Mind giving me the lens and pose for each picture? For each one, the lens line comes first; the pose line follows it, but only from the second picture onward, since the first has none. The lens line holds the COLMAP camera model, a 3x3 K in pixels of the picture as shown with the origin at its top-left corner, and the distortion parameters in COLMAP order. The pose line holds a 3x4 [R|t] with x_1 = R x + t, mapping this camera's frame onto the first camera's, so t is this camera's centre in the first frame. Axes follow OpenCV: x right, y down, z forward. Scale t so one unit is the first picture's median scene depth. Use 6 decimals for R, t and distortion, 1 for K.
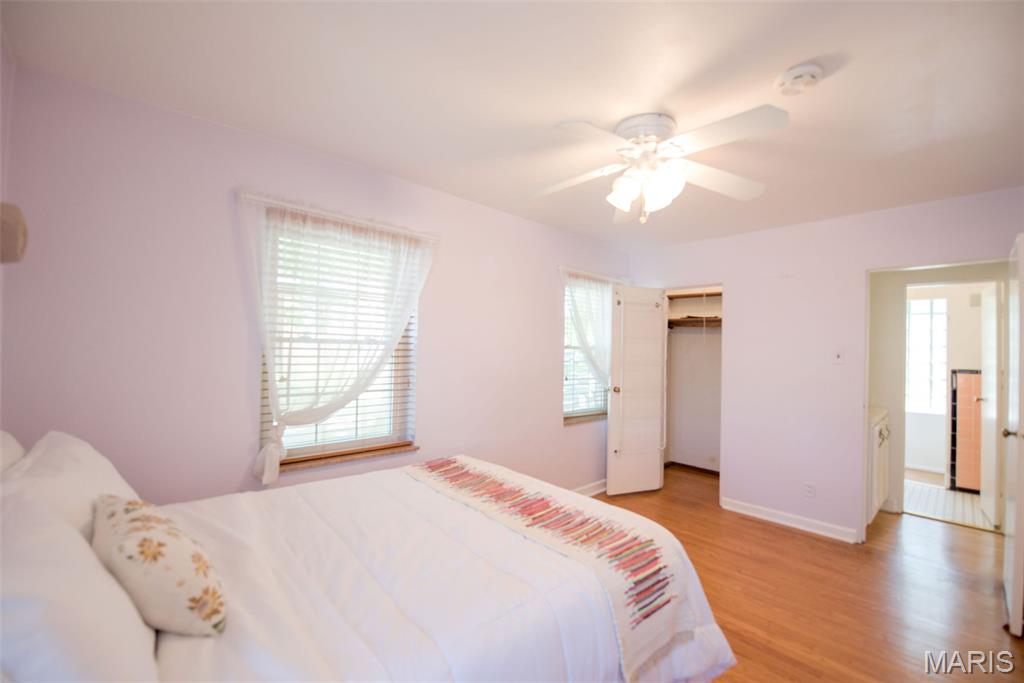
lens RADIAL K [[425.9, 0, 509.0], [0, 425.9, 342.1], [0, 0, 1]] dist [-0.002015, -0.000082]
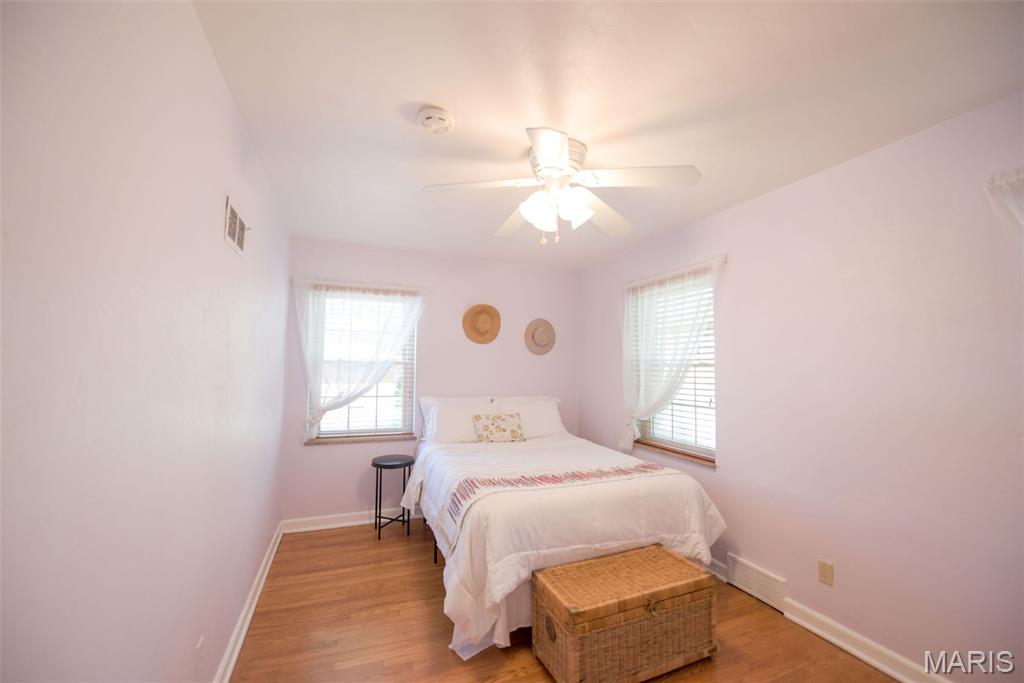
lens RADIAL K [[416.2, 0, 509.9], [0, 416.2, 343.6], [0, 0, 1]] dist [0.001675, -0.000031]
pose [[-0.339262, -0.075068, -0.937692, 1.017607], [0.008594, 0.996522, -0.082887, 0.034164], [0.940653, -0.036179, -0.337437, 0.966824]]
